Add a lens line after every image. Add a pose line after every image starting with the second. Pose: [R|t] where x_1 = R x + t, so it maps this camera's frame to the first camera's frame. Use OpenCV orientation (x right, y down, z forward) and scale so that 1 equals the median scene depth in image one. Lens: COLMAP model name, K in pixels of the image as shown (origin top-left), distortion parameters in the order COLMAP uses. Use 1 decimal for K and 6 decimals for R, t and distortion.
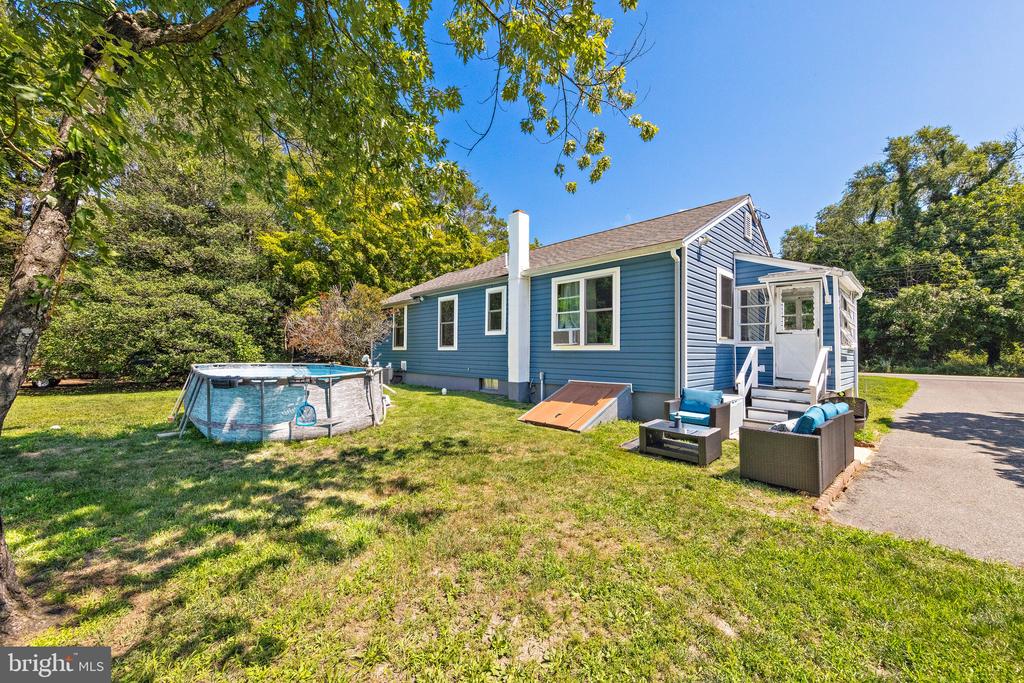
lens RADIAL K [[391.7, 0, 512.0], [0, 391.7, 341.5], [0, 0, 1]] dist [0.001472, 0.000180]
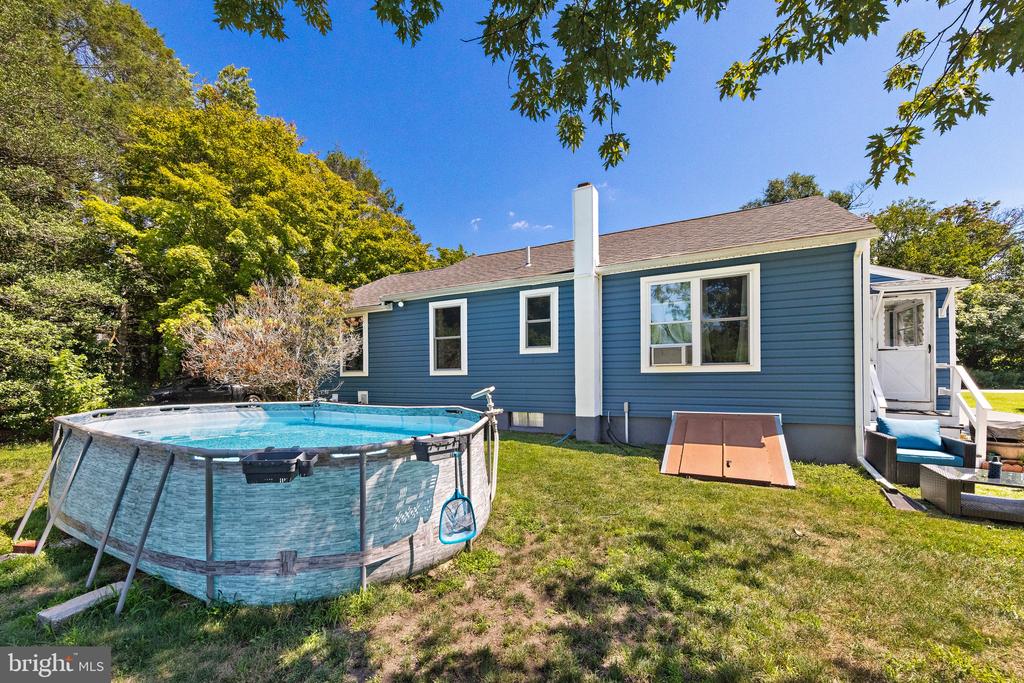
lens RADIAL K [[407.7, 0, 507.7], [0, 407.7, 370.3], [0, 0, 1]] dist [0.002035, 0.000259]
pose [[0.954020, -0.014351, 0.299399, -0.366415], [0.009158, 0.999782, 0.018740, 0.000667], [-0.299603, -0.015136, 0.953944, 0.309348]]
